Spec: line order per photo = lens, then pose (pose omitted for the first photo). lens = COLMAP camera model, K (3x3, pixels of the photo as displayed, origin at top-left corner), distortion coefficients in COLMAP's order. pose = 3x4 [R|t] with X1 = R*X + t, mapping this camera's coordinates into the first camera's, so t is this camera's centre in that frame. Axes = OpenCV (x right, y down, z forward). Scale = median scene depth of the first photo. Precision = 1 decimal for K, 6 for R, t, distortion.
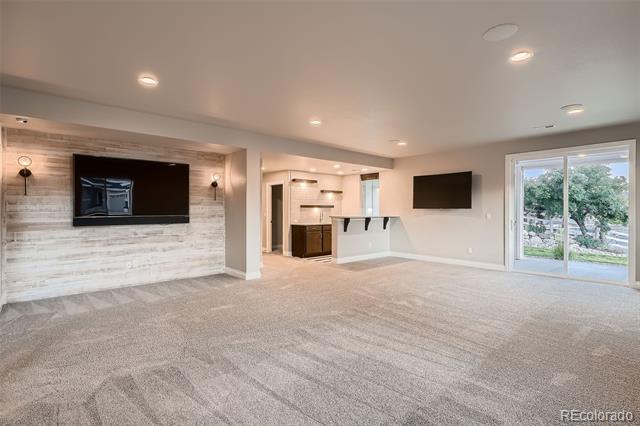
lens RADIAL K [[313.2, 0, 323.3], [0, 313.2, 211.3], [0, 0, 1]] dist [0.020030, -0.002988]
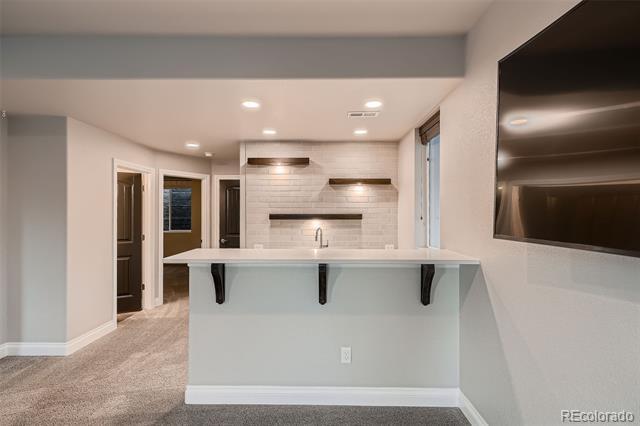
lens RADIAL K [[313.2, 0, 320.6], [0, 313.2, 212.4], [0, 0, 1]] dist [0.020030, -0.002988]
pose [[0.731446, 0.001669, -0.681897, 0.475221], [-0.003403, 0.999993, -0.001203, -0.034910], [0.681891, 0.003200, 0.731447, 1.117920]]
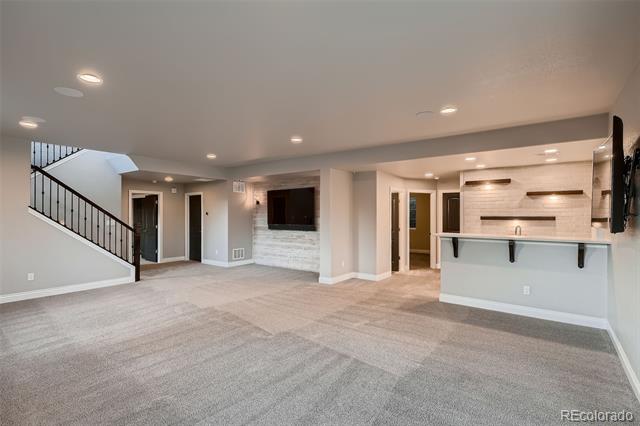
lens RADIAL K [[313.2, 0, 318.9], [0, 313.2, 211.6], [0, 0, 1]] dist [0.020030, -0.002988]
pose [[0.186734, -0.008720, -0.982372, 0.900867], [-0.006643, 0.999927, -0.010138, -0.032698], [0.982388, 0.008419, 0.186662, 0.782150]]
